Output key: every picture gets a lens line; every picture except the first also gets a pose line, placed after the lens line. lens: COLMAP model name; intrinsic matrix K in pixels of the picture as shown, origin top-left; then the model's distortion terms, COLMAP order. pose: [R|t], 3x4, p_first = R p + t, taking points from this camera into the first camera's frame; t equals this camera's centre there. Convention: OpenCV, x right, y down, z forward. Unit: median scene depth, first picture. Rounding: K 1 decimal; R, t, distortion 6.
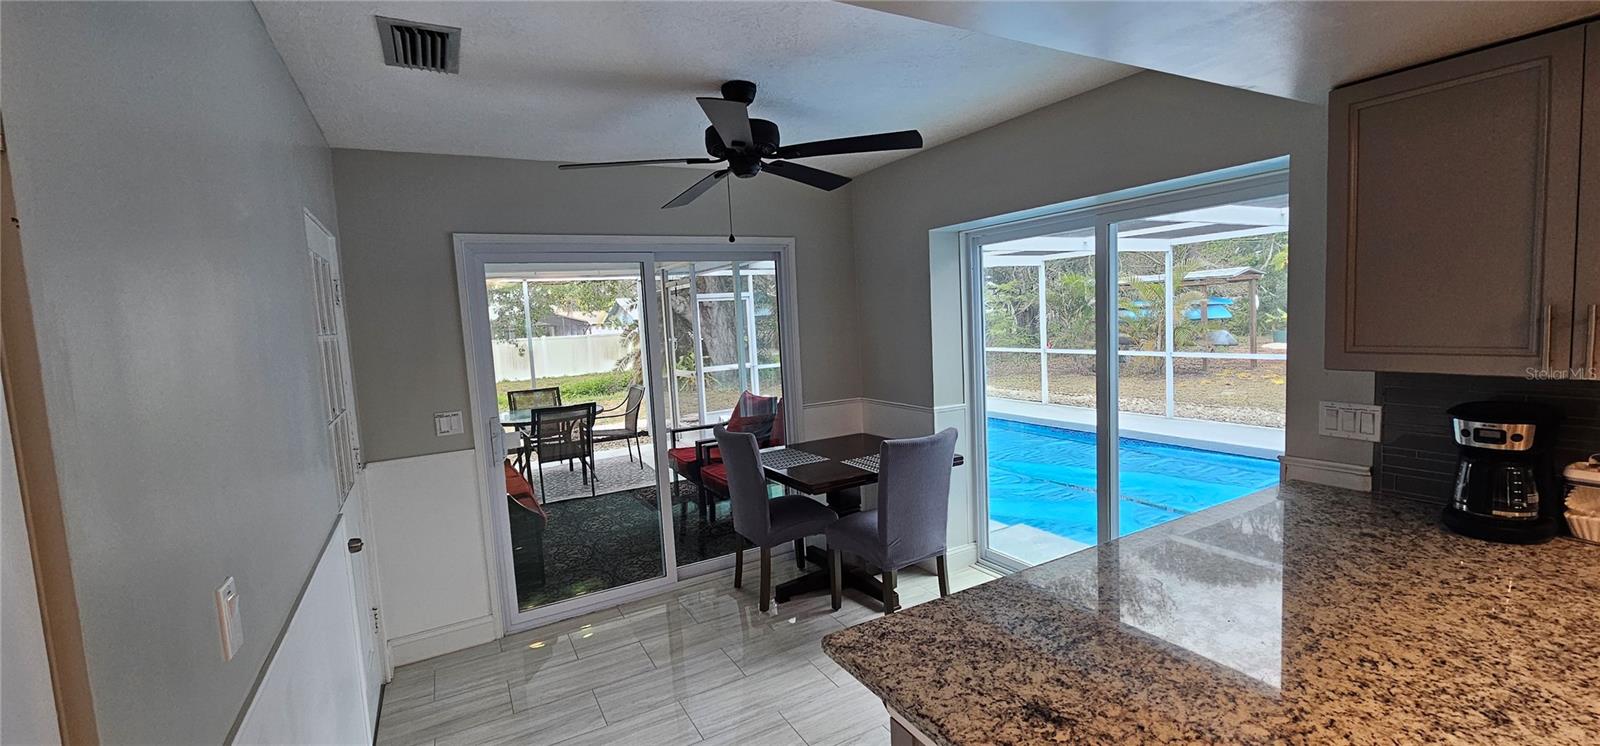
lens RADIAL K [[653.4, 0, 800.0], [0, 653.4, 373.0], [0, 0, 1]] dist [-0.001819, -0.000663]
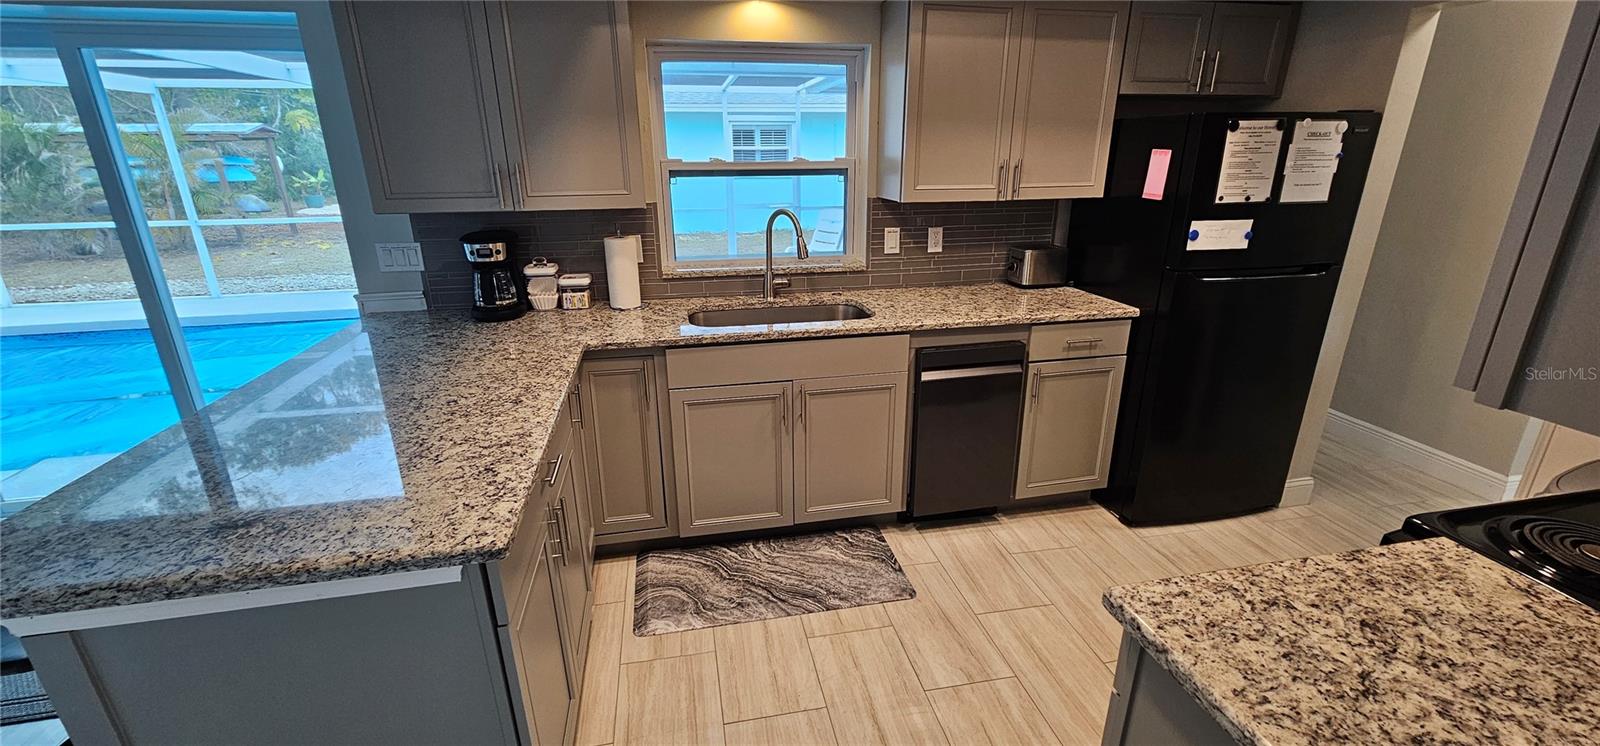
lens RADIAL K [[652.6, 0, 796.6], [0, 652.6, 375.5], [0, 0, 1]] dist [0.001574, 0.000740]
pose [[0.308841, -0.263805, 0.913797, -0.164338], [0.075258, 0.964531, 0.253016, 0.038295], [-0.948132, -0.009372, 0.317740, -0.157658]]
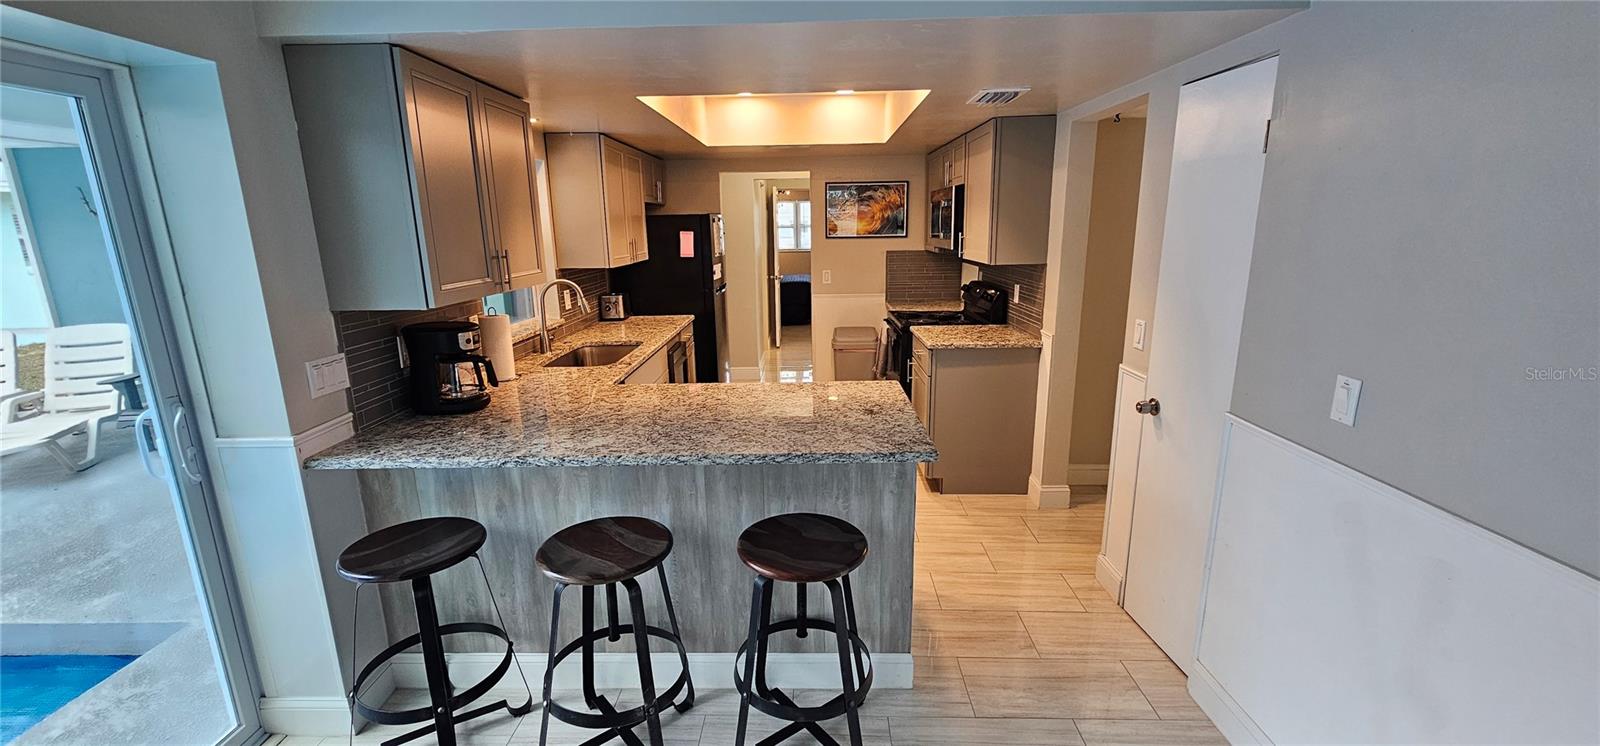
lens RADIAL K [[653.4, 0, 800.0], [0, 653.4, 373.0], [0, 0, 1]] dist [-0.001819, -0.000663]
pose [[-0.858674, -0.047882, 0.510281, -0.329491], [0.108021, 0.956354, 0.271510, -0.144681], [-0.501010, 0.288260, -0.816024, 1.730095]]
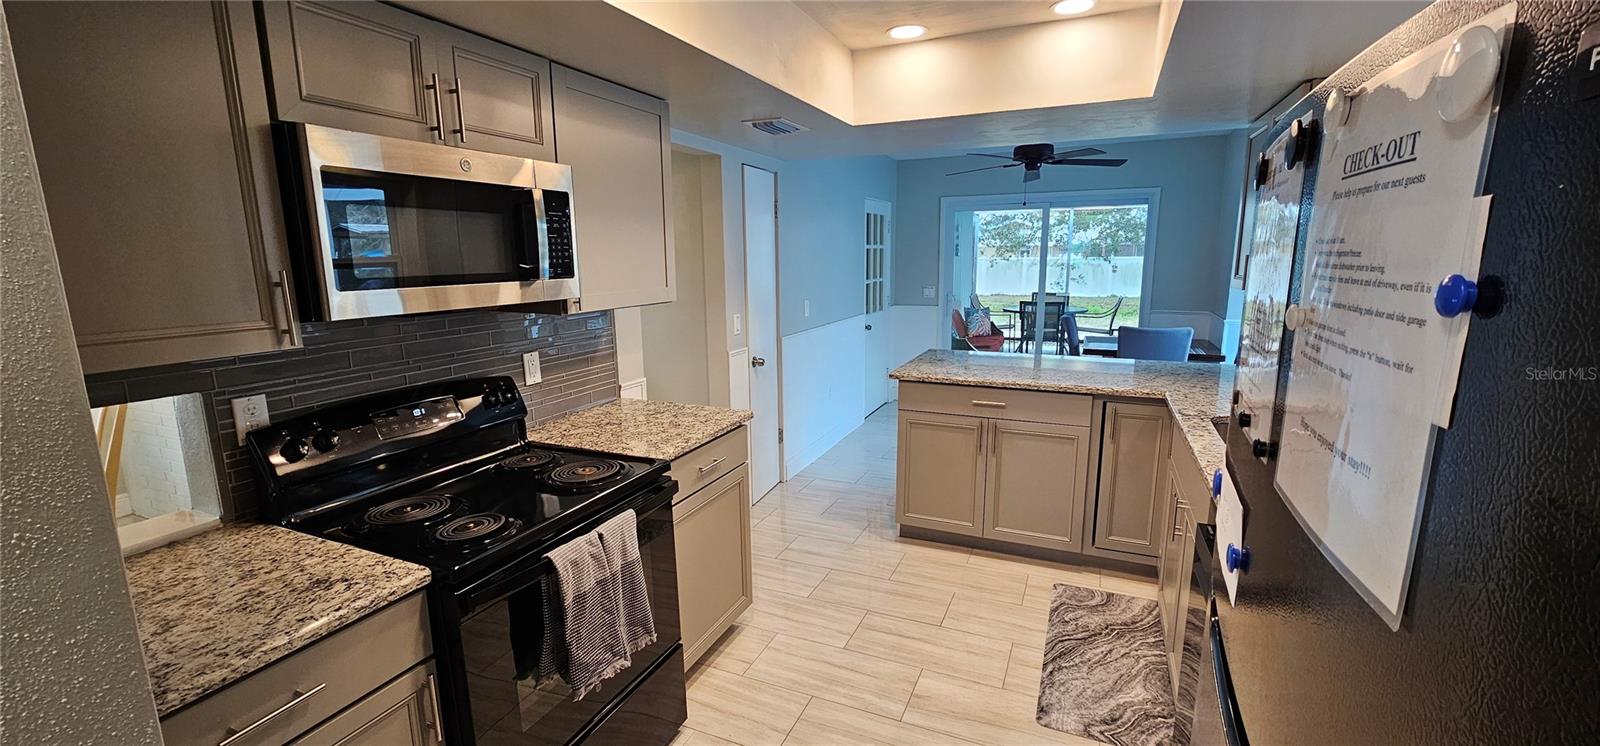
lens RADIAL K [[652.6, 0, 796.6], [0, 652.6, 375.5], [0, 0, 1]] dist [0.001574, 0.000740]
pose [[0.589268, 0.193224, -0.784492, 1.629783], [-0.091688, 0.980701, 0.172679, 0.035615], [0.802718, -0.029826, 0.595613, -1.052486]]
